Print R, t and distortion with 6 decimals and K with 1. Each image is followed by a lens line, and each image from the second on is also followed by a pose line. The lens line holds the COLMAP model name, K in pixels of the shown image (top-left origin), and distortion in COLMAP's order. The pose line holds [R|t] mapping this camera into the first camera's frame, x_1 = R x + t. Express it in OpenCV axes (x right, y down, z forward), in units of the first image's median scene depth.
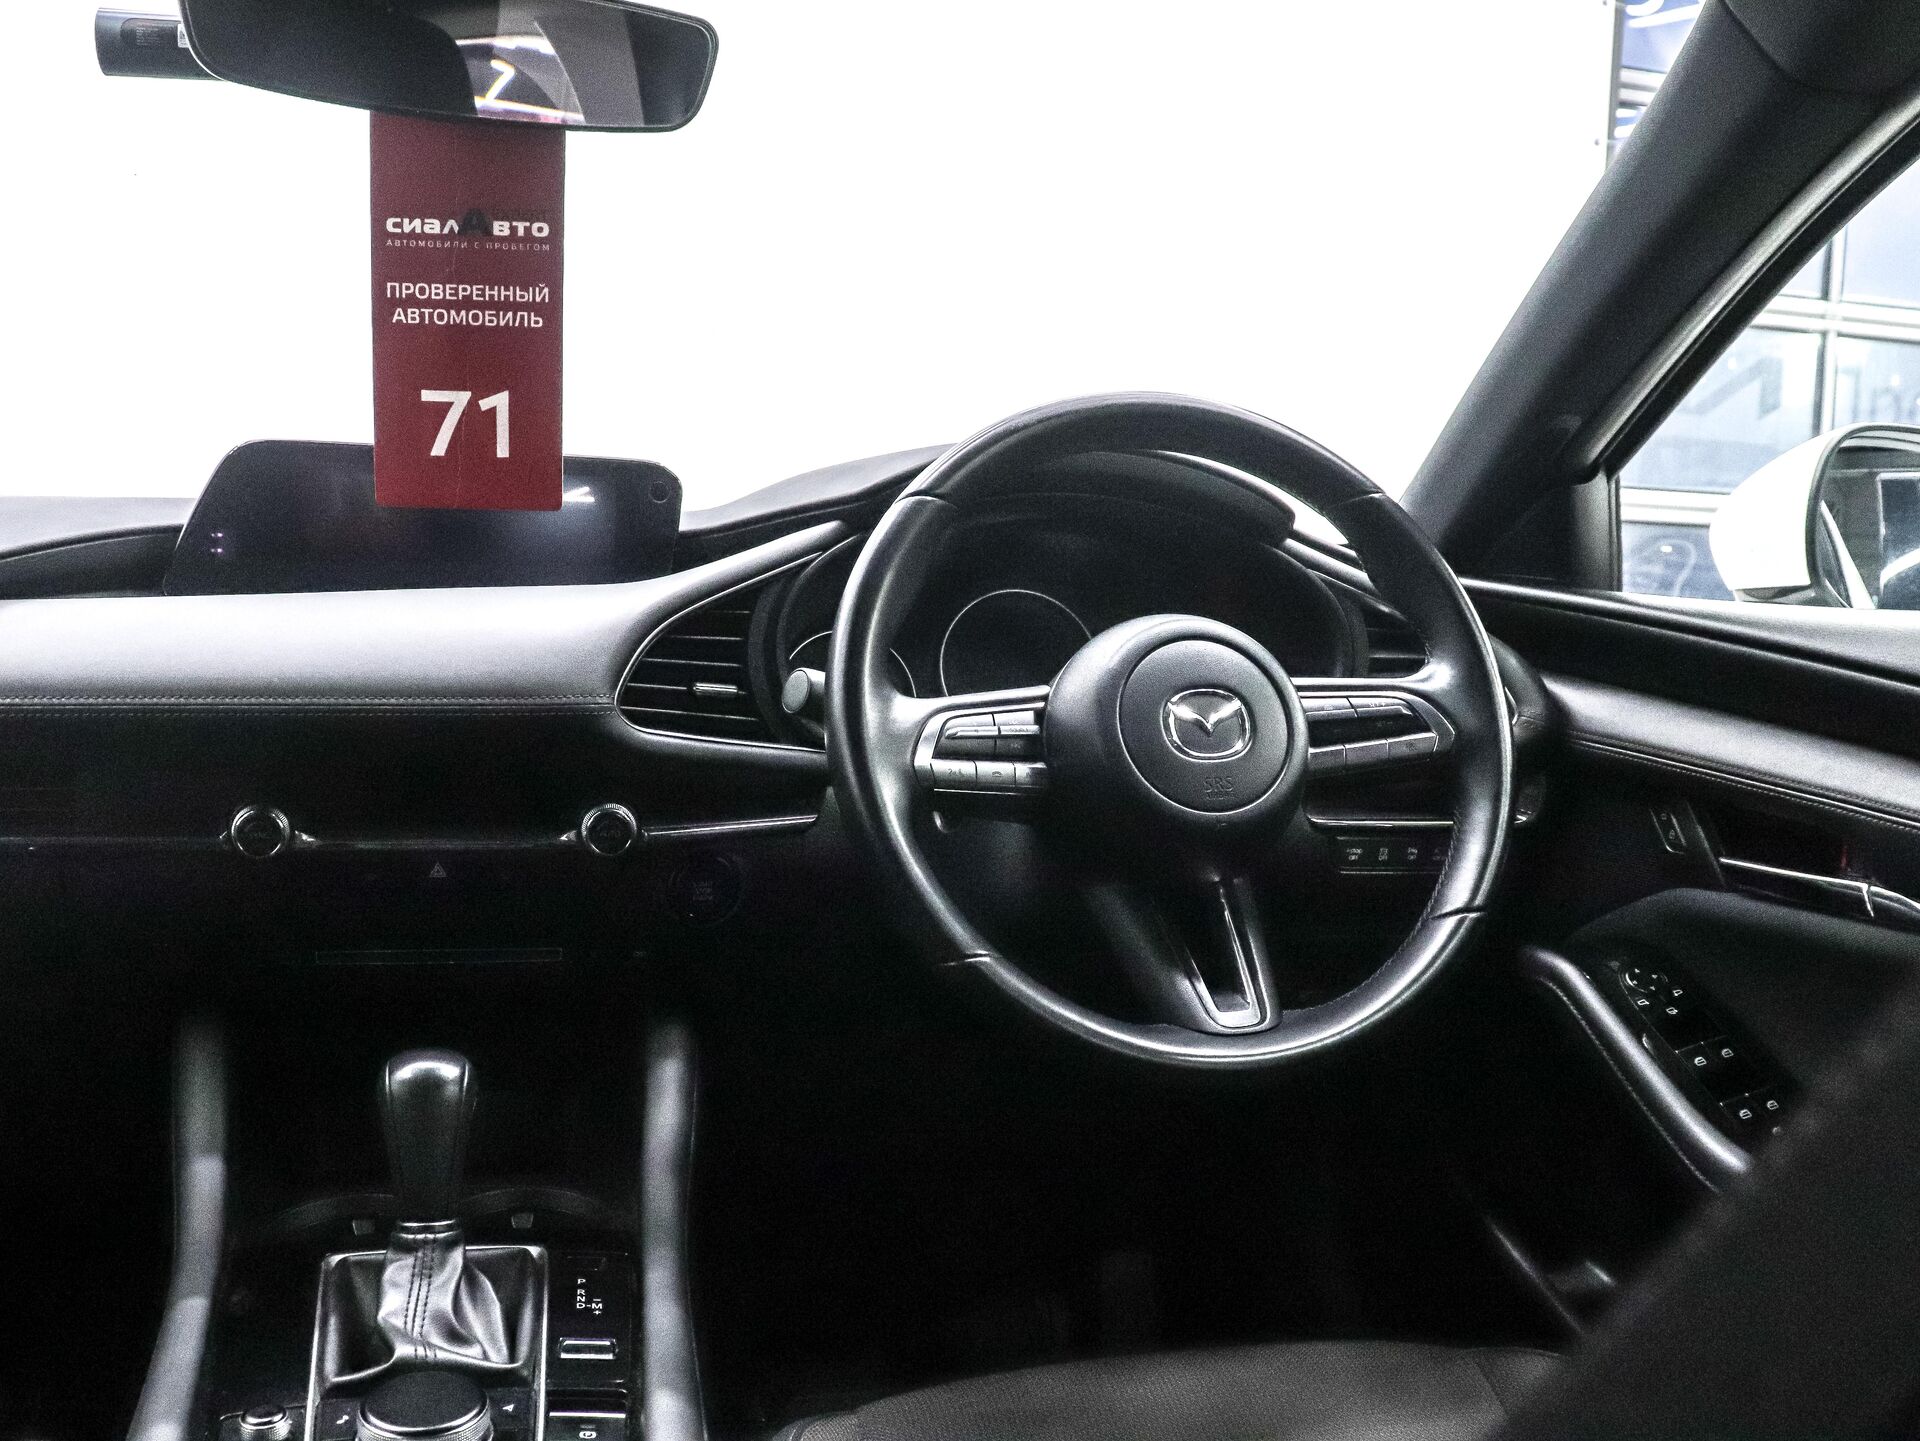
lens RADIAL K [[1781.1, 0, 968.6], [0, 1781.1, 720.8], [0, 0, 1]] dist [-0.111912, 0.000000]
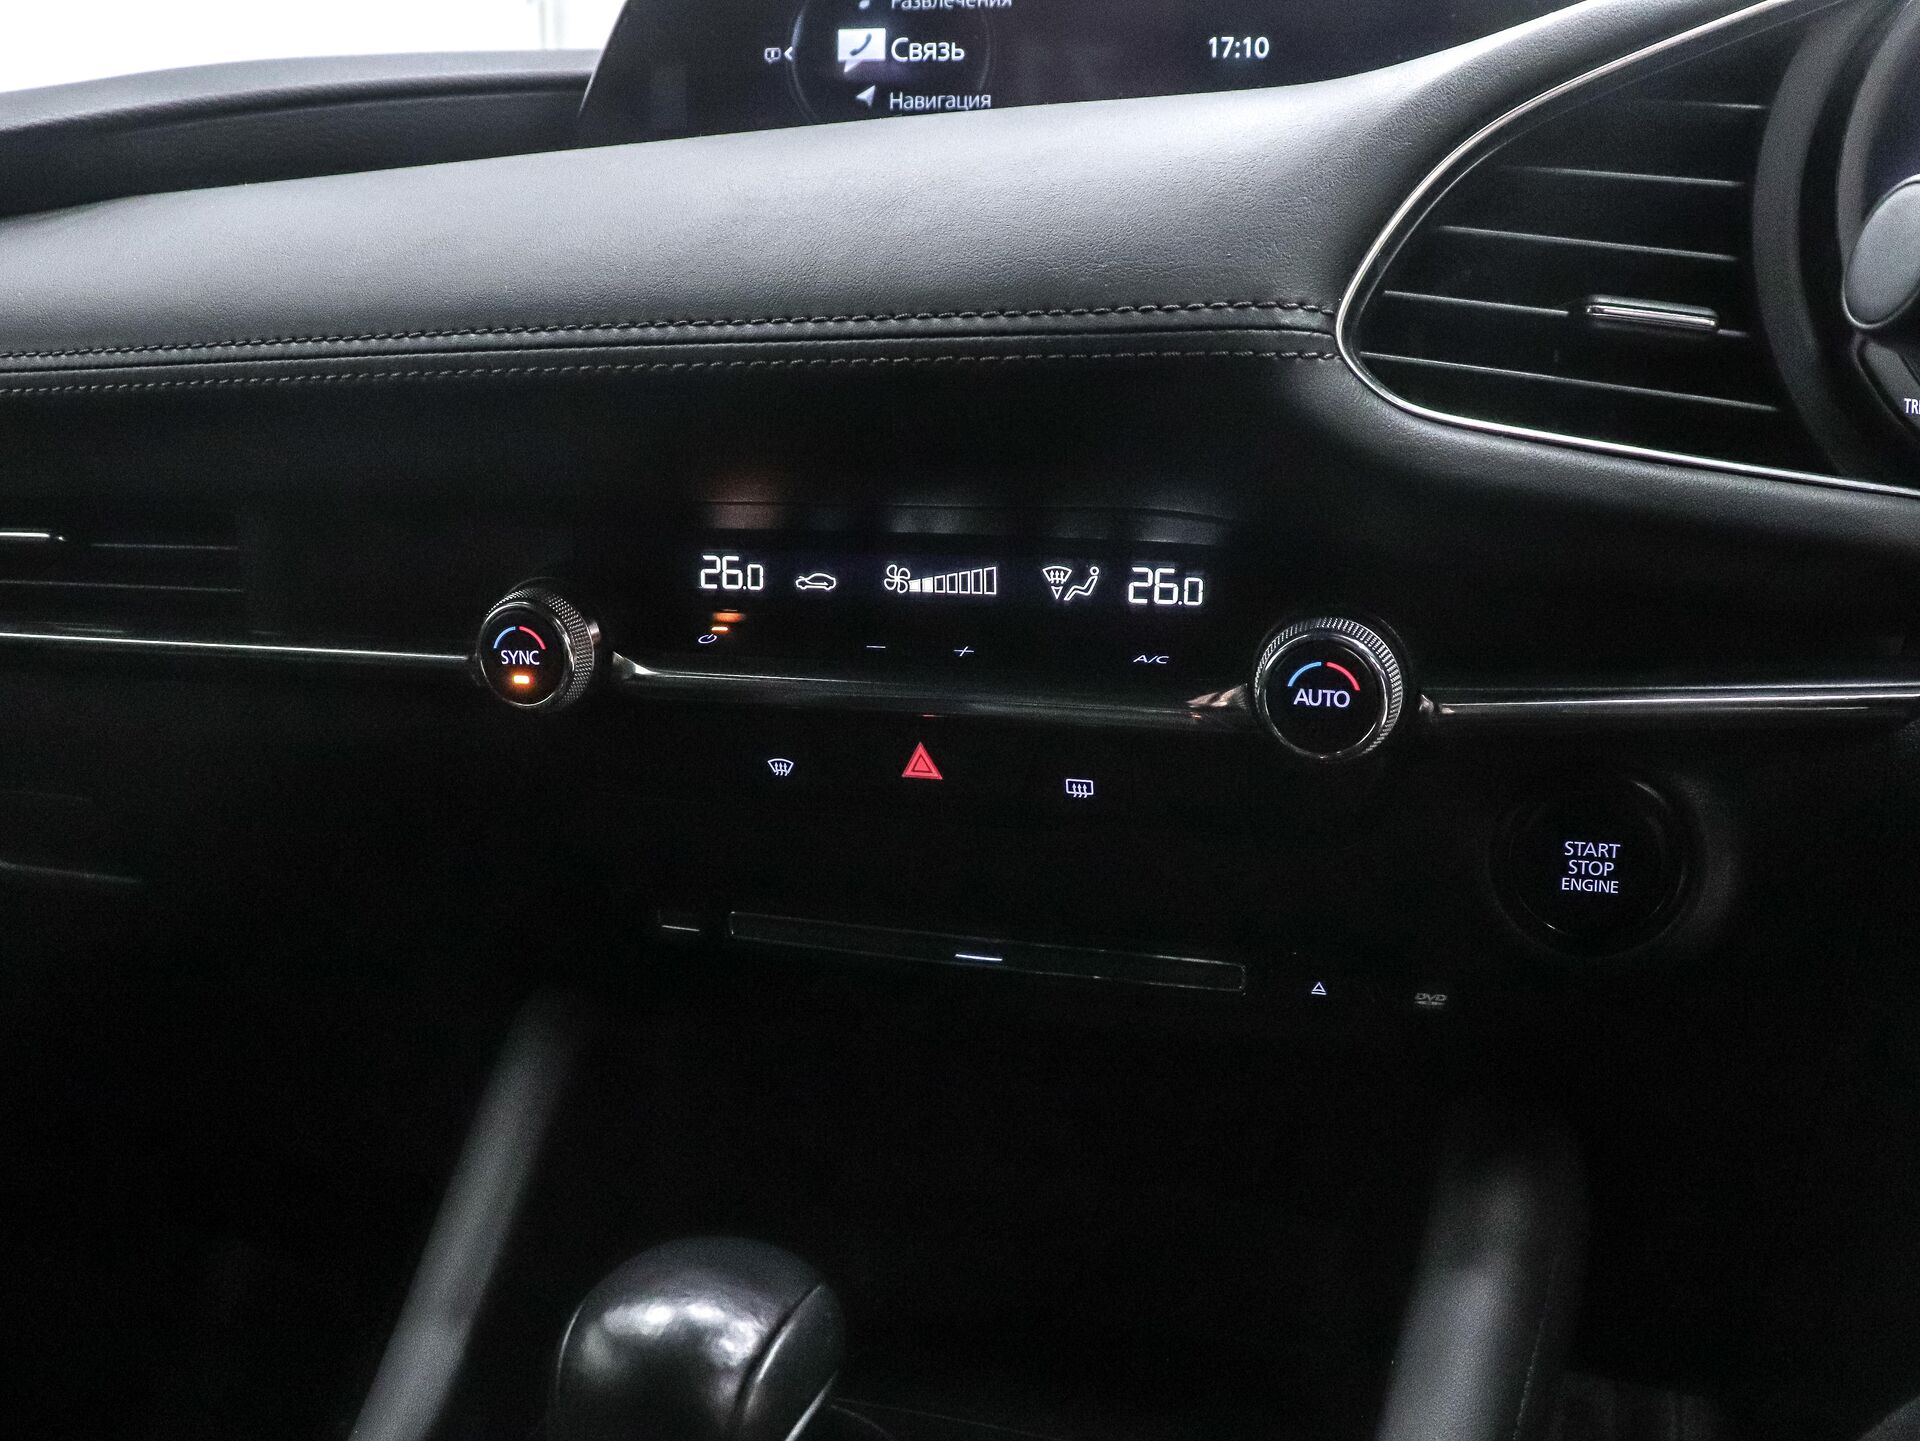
lens RADIAL K [[1781.1, 0, 962.8], [0, 1781.1, 727.3], [0, 0, 1]] dist [-0.111912, 0.000000]
pose [[0.835317, 0.067811, -0.545570, -0.065734], [-0.019847, 0.995437, 0.093339, 0.037741], [0.549410, -0.067140, 0.832851, 0.670368]]
